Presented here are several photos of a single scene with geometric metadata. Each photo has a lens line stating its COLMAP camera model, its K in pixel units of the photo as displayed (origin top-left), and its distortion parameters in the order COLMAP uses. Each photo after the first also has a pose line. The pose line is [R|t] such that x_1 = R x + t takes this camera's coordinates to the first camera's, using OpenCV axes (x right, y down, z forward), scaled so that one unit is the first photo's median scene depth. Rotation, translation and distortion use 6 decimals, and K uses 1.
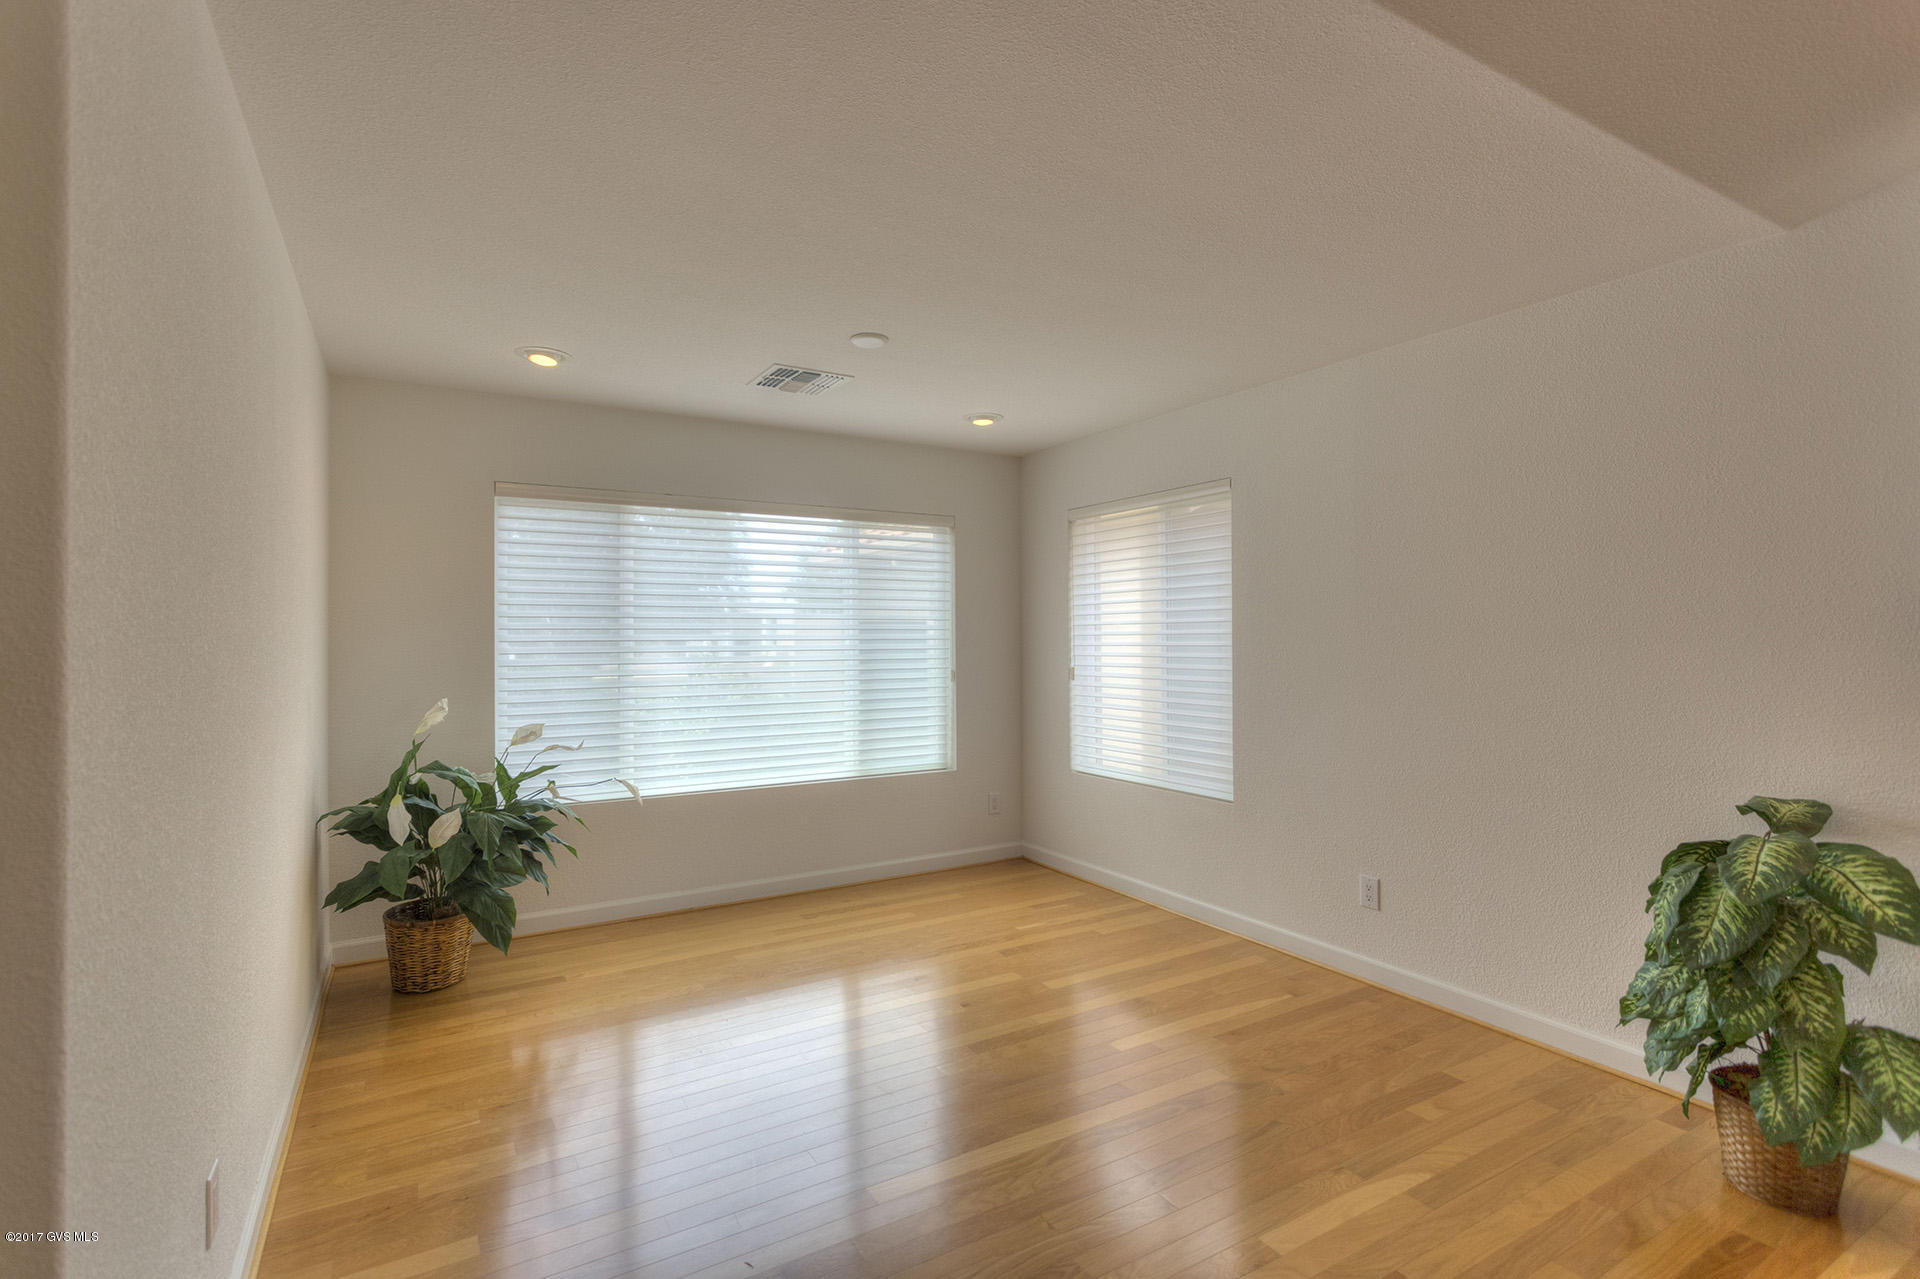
lens RADIAL K [[904.1, 0, 951.6], [0, 904.1, 632.0], [0, 0, 1]] dist [0.002942, 0.001441]
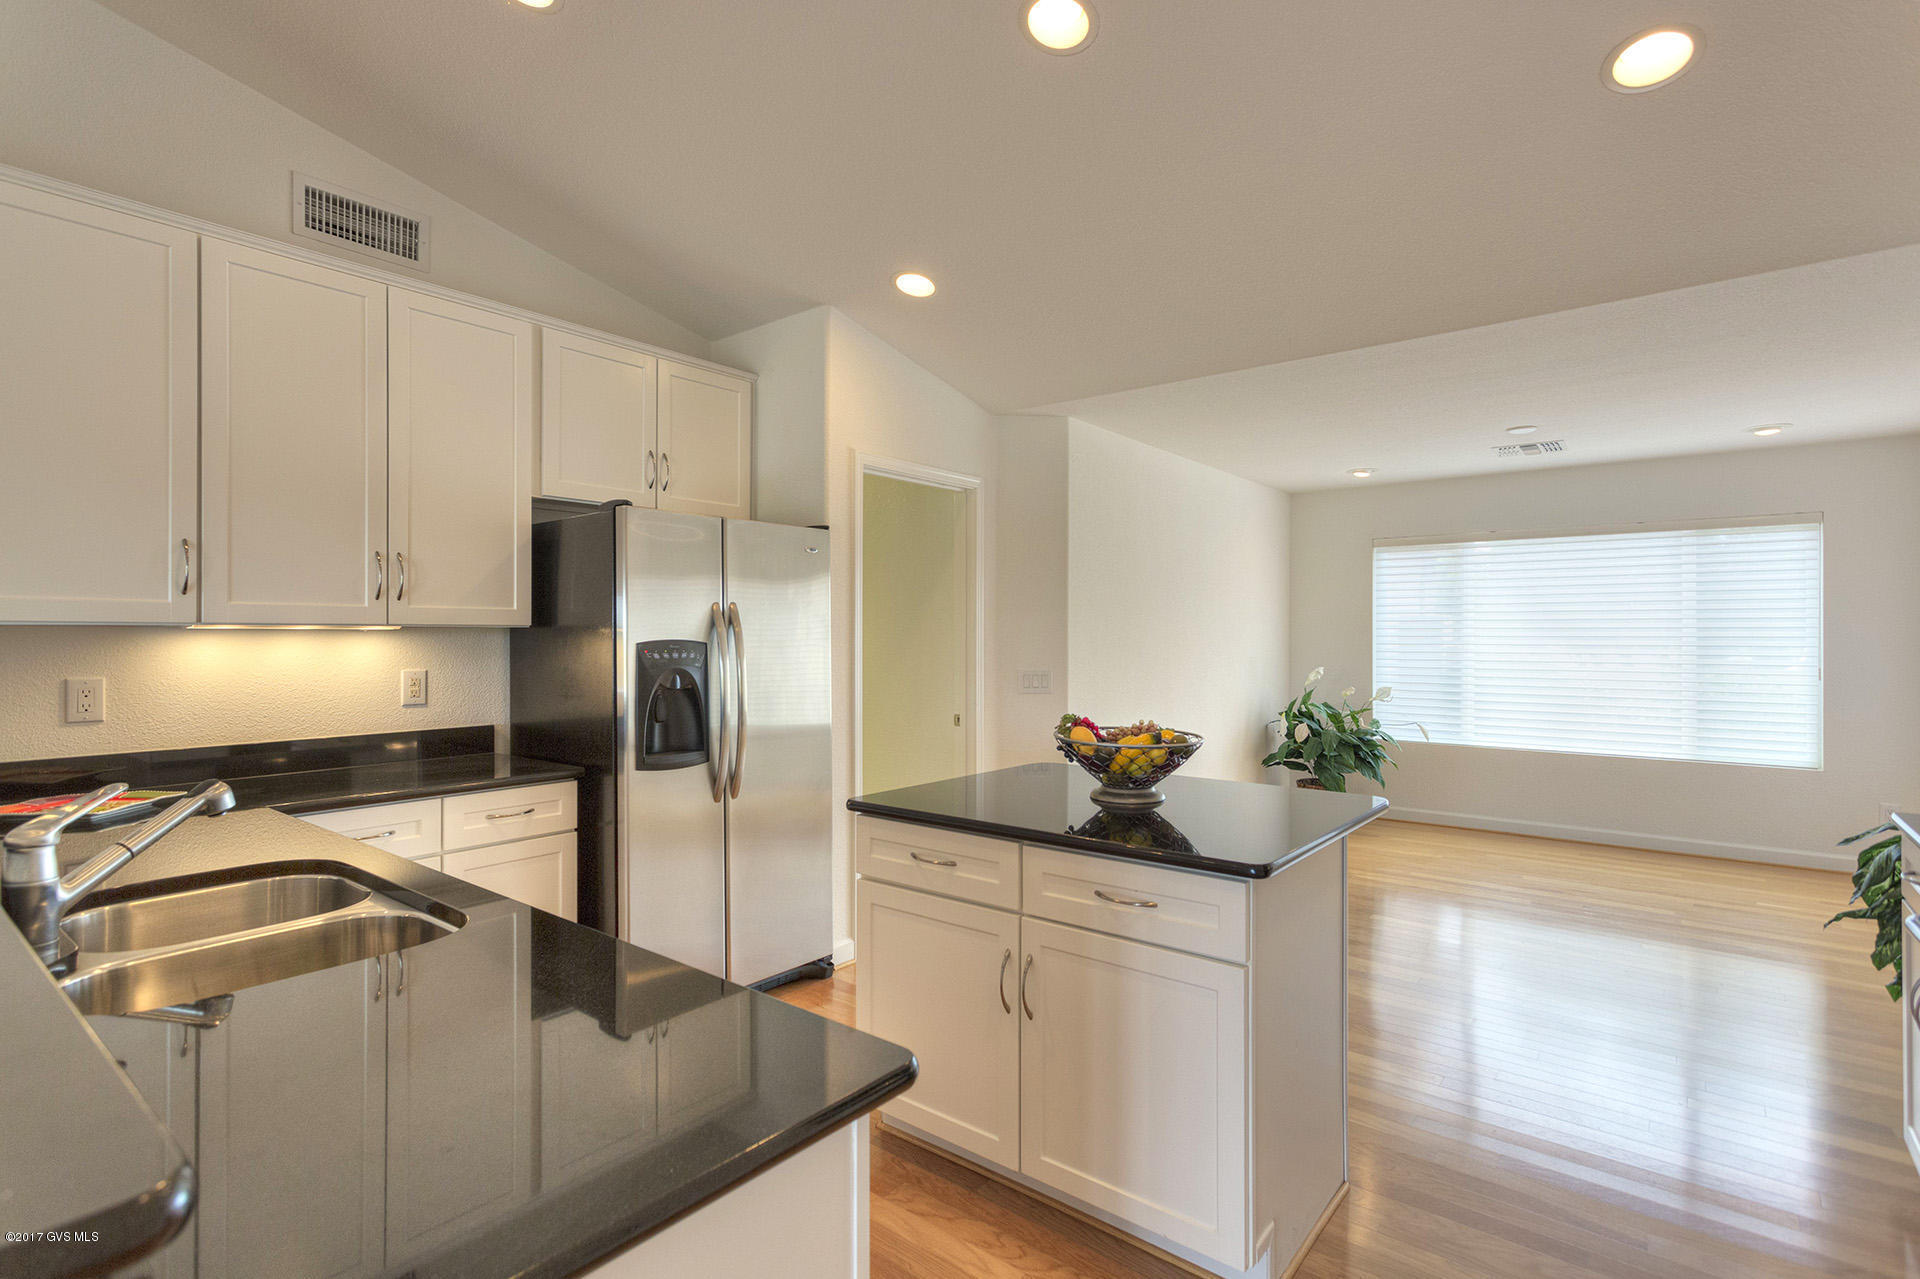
lens RADIAL K [[904.1, 0, 951.6], [0, 904.1, 632.0], [0, 0, 1]] dist [0.002942, 0.001441]
pose [[0.353692, 0.005529, -0.935346, 0.763512], [0.008279, 0.999925, 0.009042, -0.018189], [0.935325, -0.010941, 0.353620, -0.299554]]
